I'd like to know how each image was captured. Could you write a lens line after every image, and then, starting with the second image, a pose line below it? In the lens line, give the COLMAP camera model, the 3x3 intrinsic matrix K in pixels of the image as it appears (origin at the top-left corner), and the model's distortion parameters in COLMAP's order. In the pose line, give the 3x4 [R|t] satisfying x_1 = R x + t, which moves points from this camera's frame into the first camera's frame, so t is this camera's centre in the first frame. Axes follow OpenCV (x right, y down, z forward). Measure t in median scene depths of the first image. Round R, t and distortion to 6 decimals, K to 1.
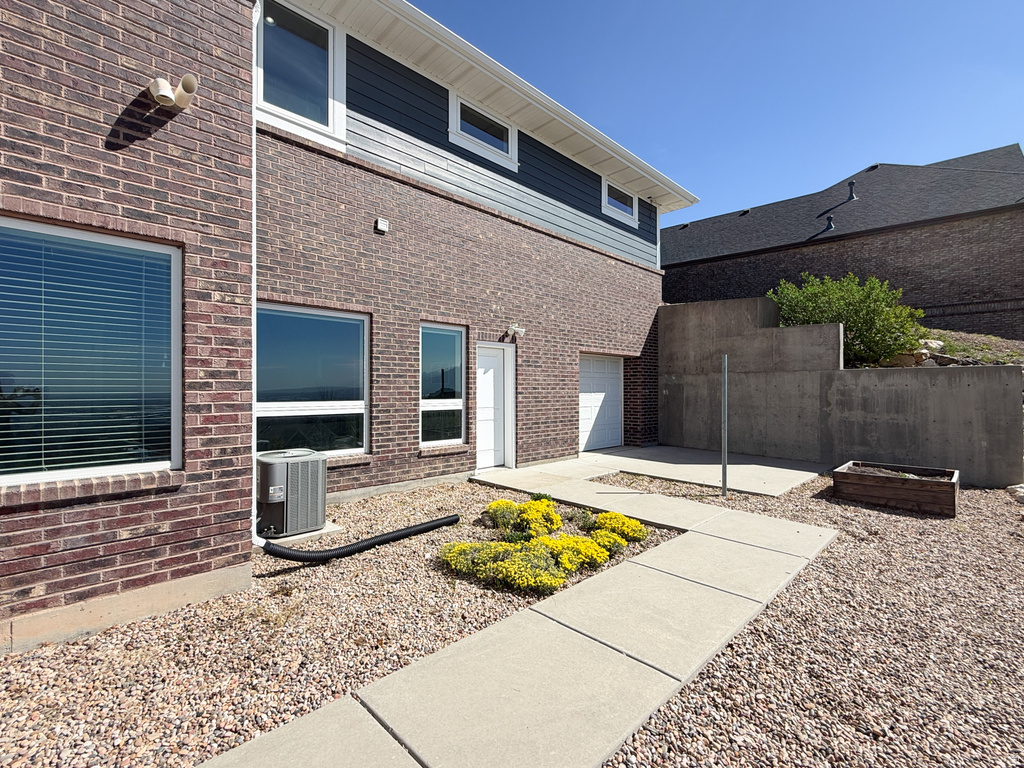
lens RADIAL K [[475.4, 0, 511.0], [0, 475.4, 385.6], [0, 0, 1]] dist [0.003839, -0.000649]
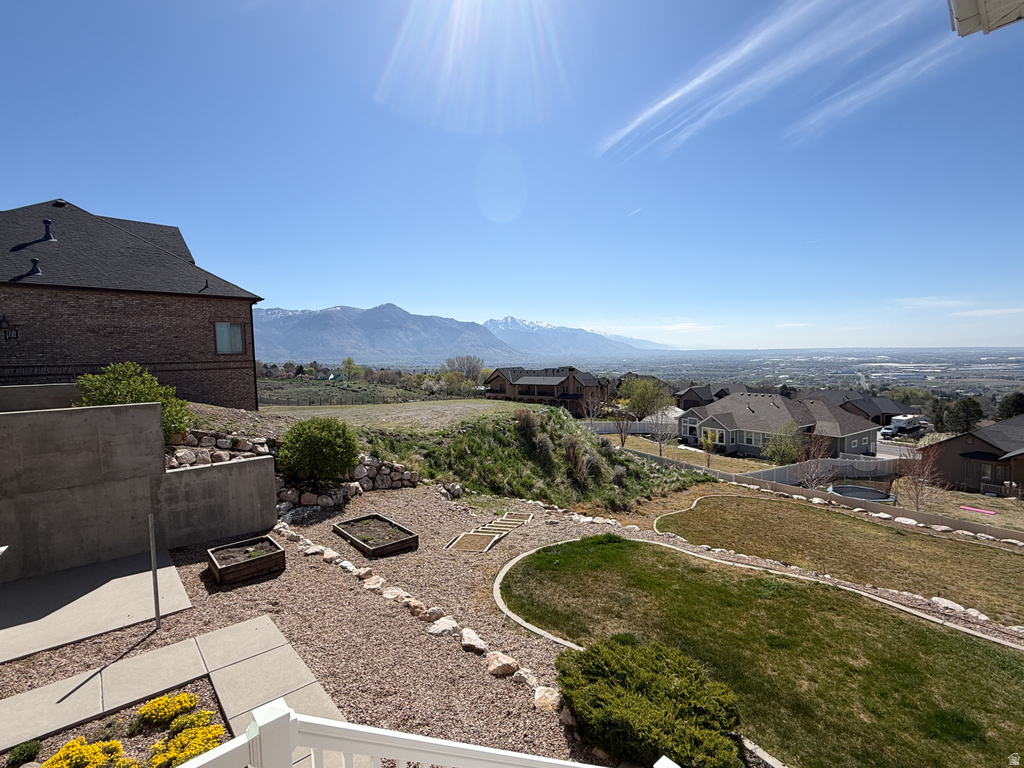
lens RADIAL K [[475.4, 0, 510.9], [0, 475.4, 387.2], [0, 0, 1]] dist [0.003839, -0.000649]
pose [[0.076881, -0.062454, 0.995082, -0.449205], [0.025661, 0.997830, 0.060644, -0.296950], [-0.996710, 0.020873, 0.078317, -0.002652]]
